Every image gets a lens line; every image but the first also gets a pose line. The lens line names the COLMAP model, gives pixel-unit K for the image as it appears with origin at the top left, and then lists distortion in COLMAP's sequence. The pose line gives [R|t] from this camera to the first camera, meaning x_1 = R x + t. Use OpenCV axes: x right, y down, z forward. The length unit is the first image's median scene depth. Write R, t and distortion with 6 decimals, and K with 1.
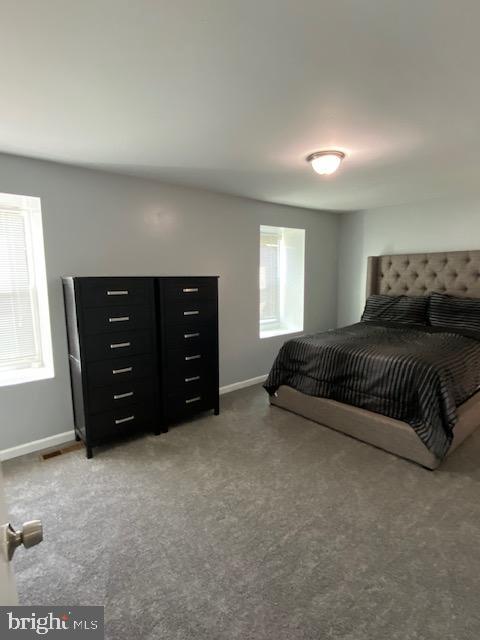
lens RADIAL K [[325.6, 0, 236.3], [0, 325.6, 315.9], [0, 0, 1]] dist [0.000926, -0.011379]
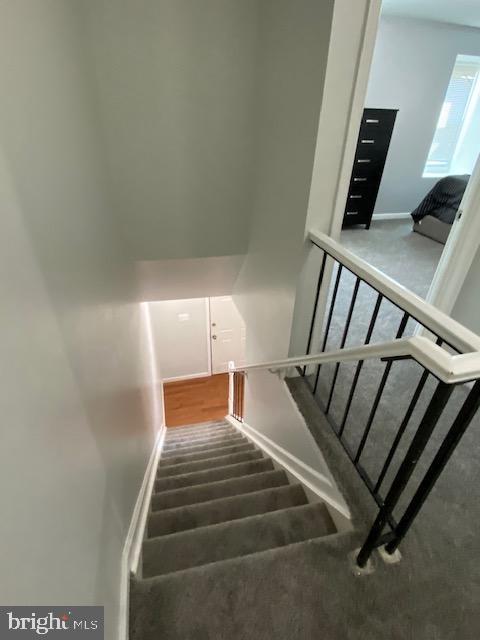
lens RADIAL K [[325.6, 0, 239.1], [0, 325.6, 321.4], [0, 0, 1]] dist [0.000926, -0.011379]
pose [[0.896850, 0.260784, -0.357285, 0.046552], [-0.081651, 0.891445, 0.445712, 0.083108], [0.434734, -0.370564, 0.820785, -0.489276]]
